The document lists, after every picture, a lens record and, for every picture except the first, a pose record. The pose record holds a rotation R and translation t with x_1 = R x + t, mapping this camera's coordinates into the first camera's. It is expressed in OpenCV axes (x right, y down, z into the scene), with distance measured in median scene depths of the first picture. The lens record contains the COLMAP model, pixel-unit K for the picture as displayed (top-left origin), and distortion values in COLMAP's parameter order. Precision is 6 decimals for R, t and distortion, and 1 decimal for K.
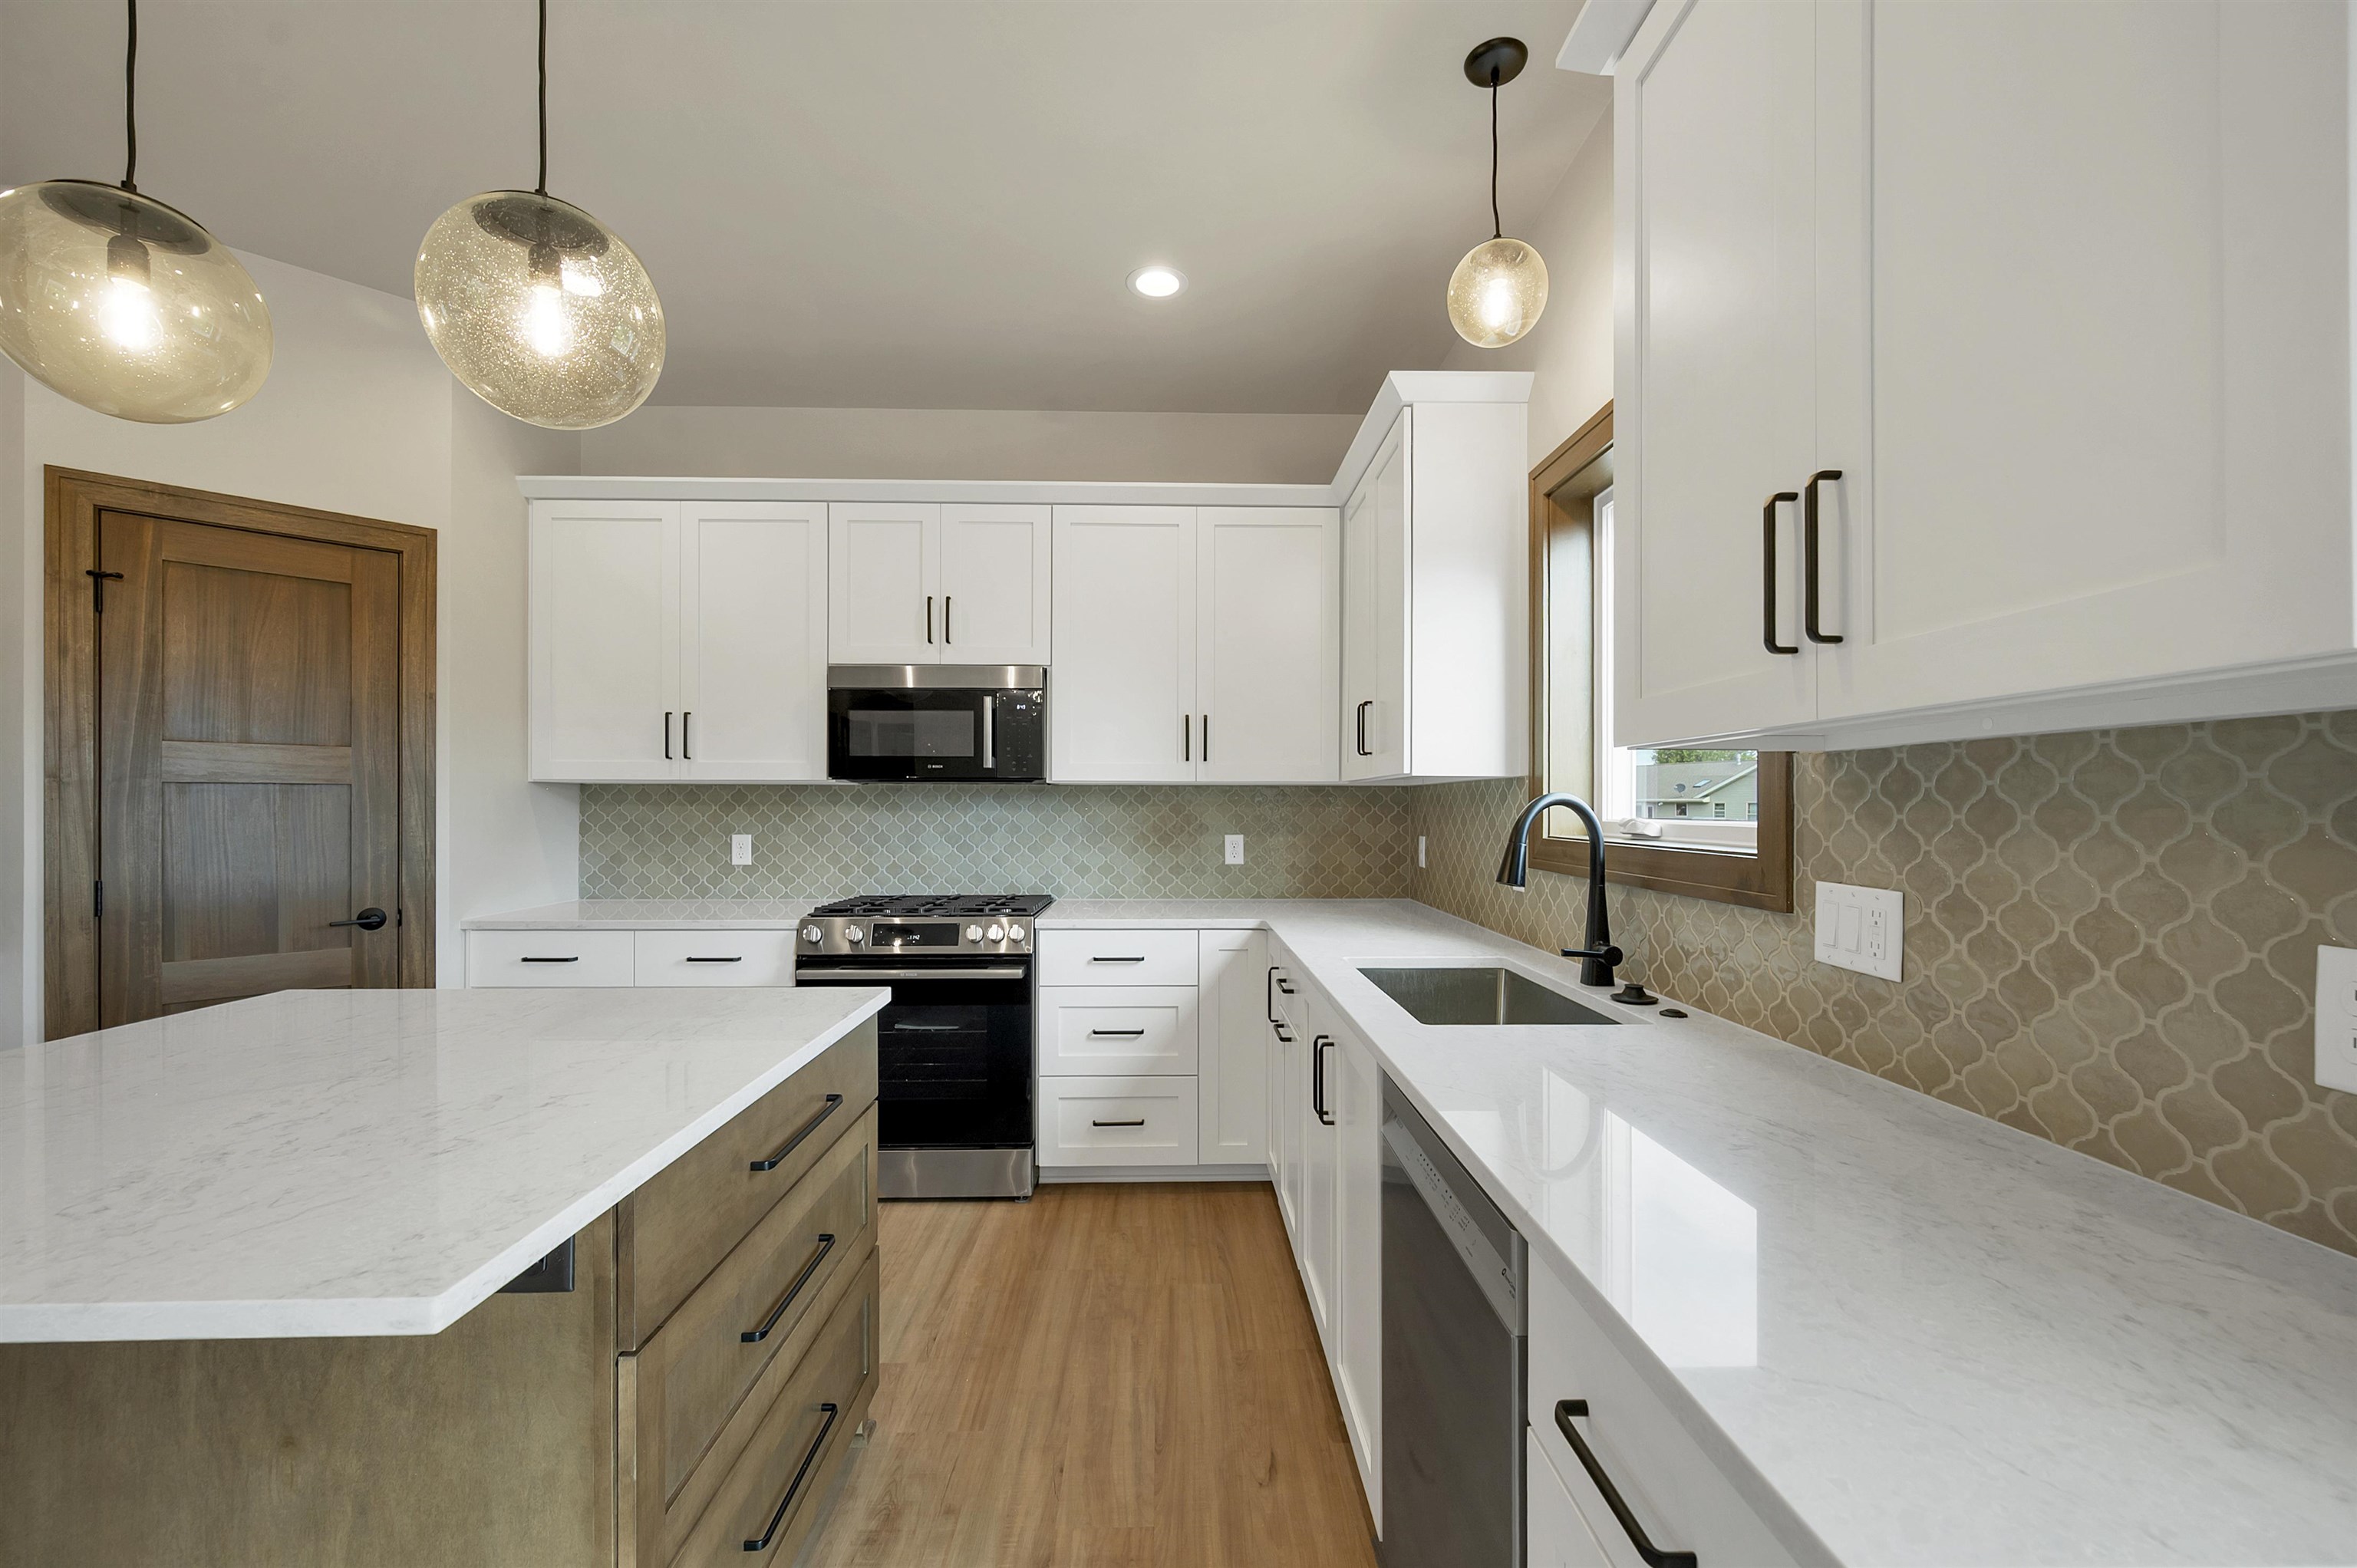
lens RADIAL K [[956.2, 0, 1188.2], [0, 956.2, 804.4], [0, 0, 1]] dist [0.000146, -0.000275]
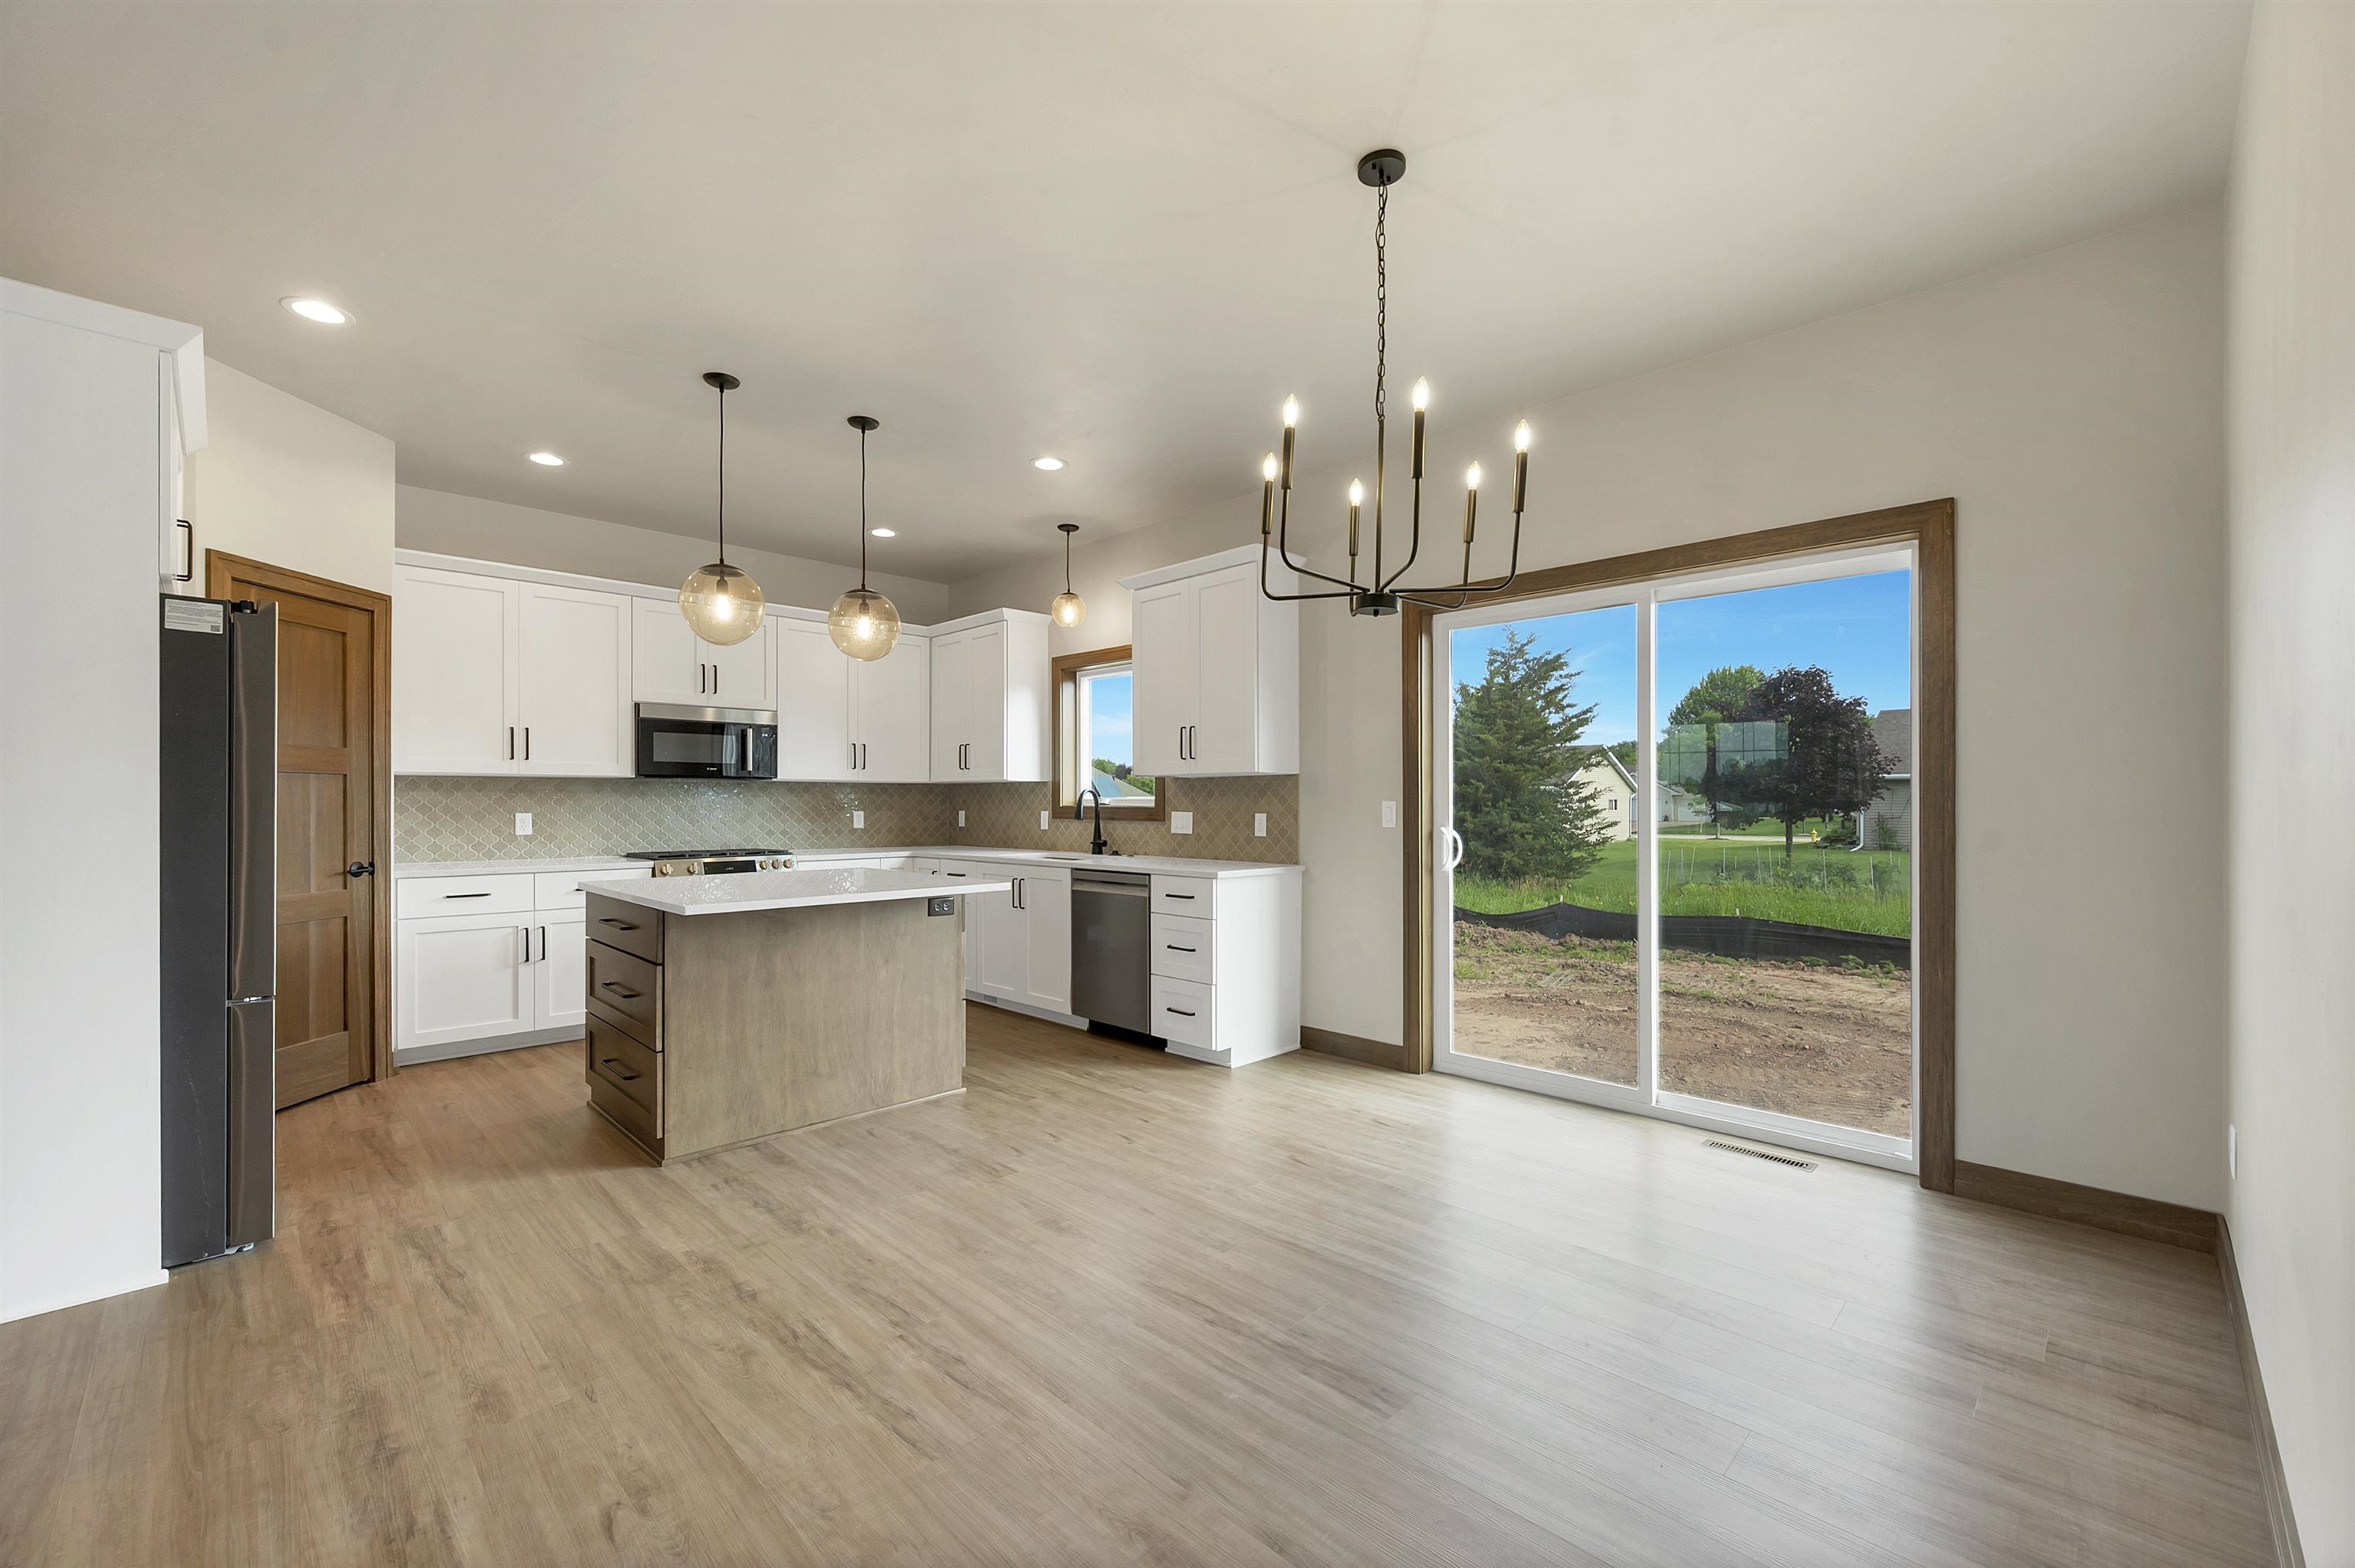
lens RADIAL K [[955.3, 0, 1187.2], [0, 955.3, 804.4], [0, 0, 1]] dist [0.000146, -0.000275]
pose [[0.721336, -0.001910, 0.692583, -0.838025], [0.000669, 0.999998, 0.002061, 0.018779], [-0.692585, -0.001023, 0.721335, -0.773708]]
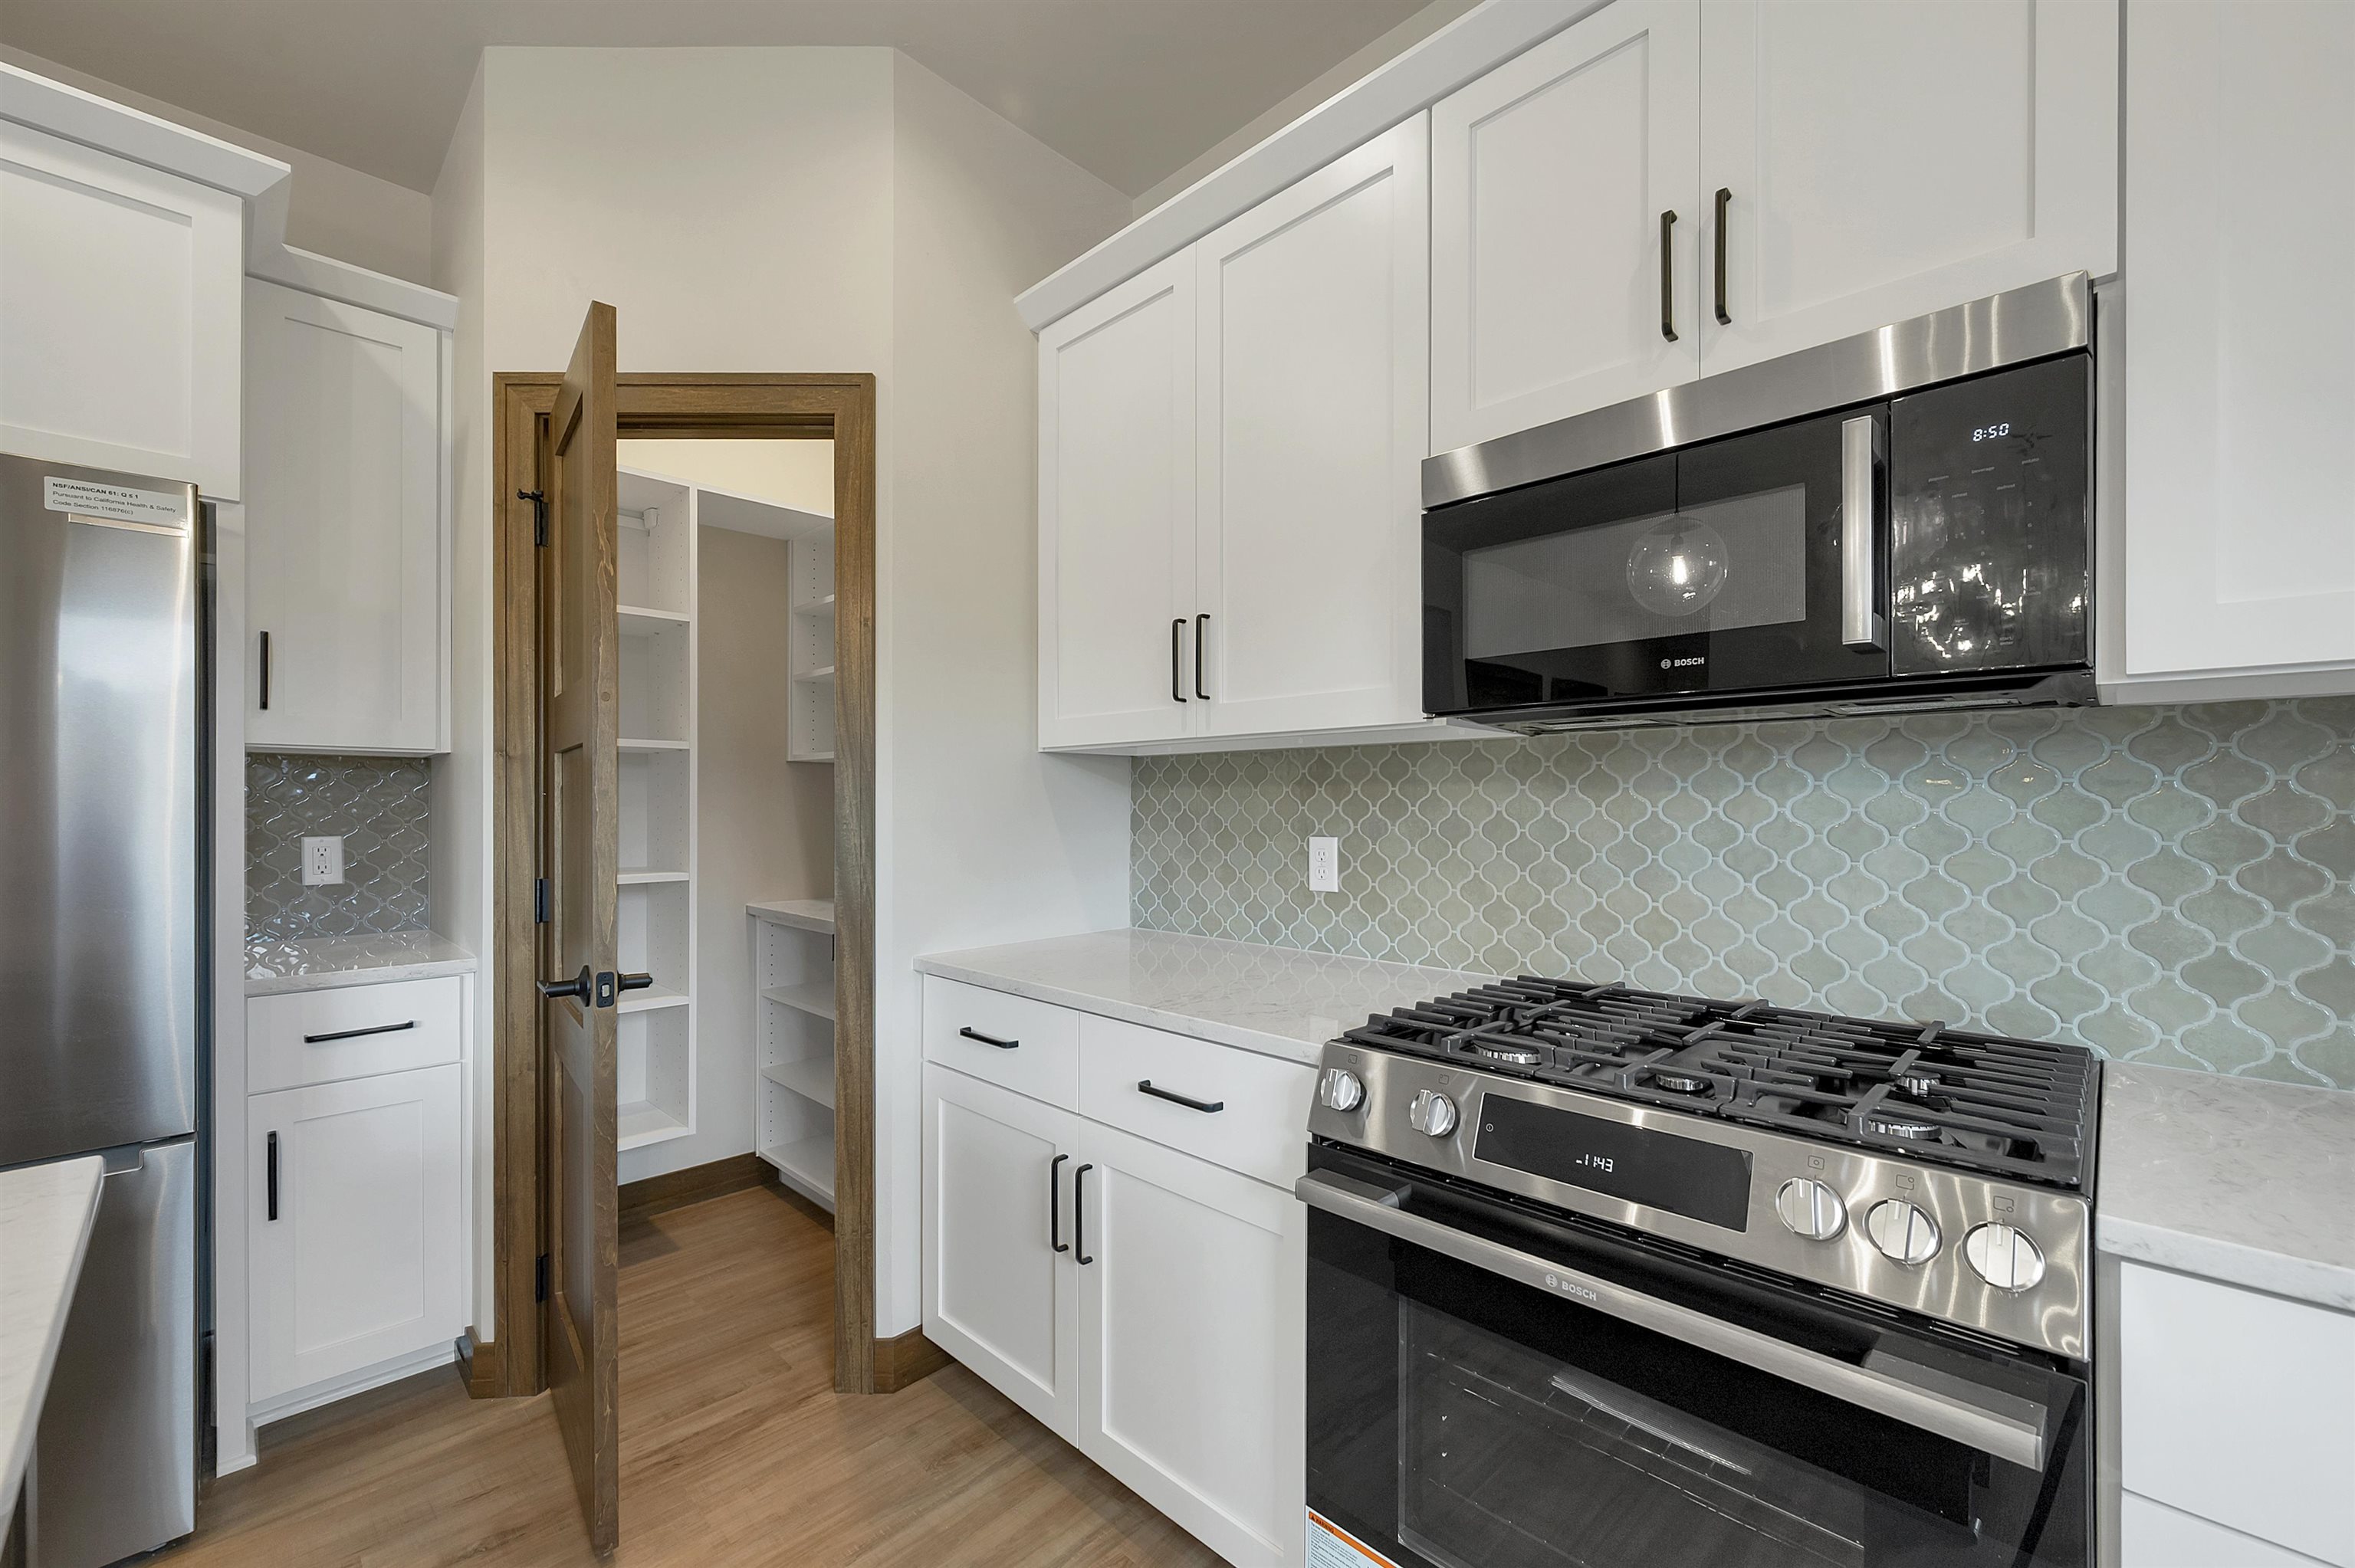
lens RADIAL K [[951.3, 0, 1183.2], [0, 951.3, 807.5], [0, 0, 1]] dist [0.000316, -0.000078]
pose [[0.695401, 0.001369, -0.718621, -0.141418], [0.002152, 0.999990, 0.003987, 0.013687], [0.718619, -0.004319, 0.695391, 0.632196]]
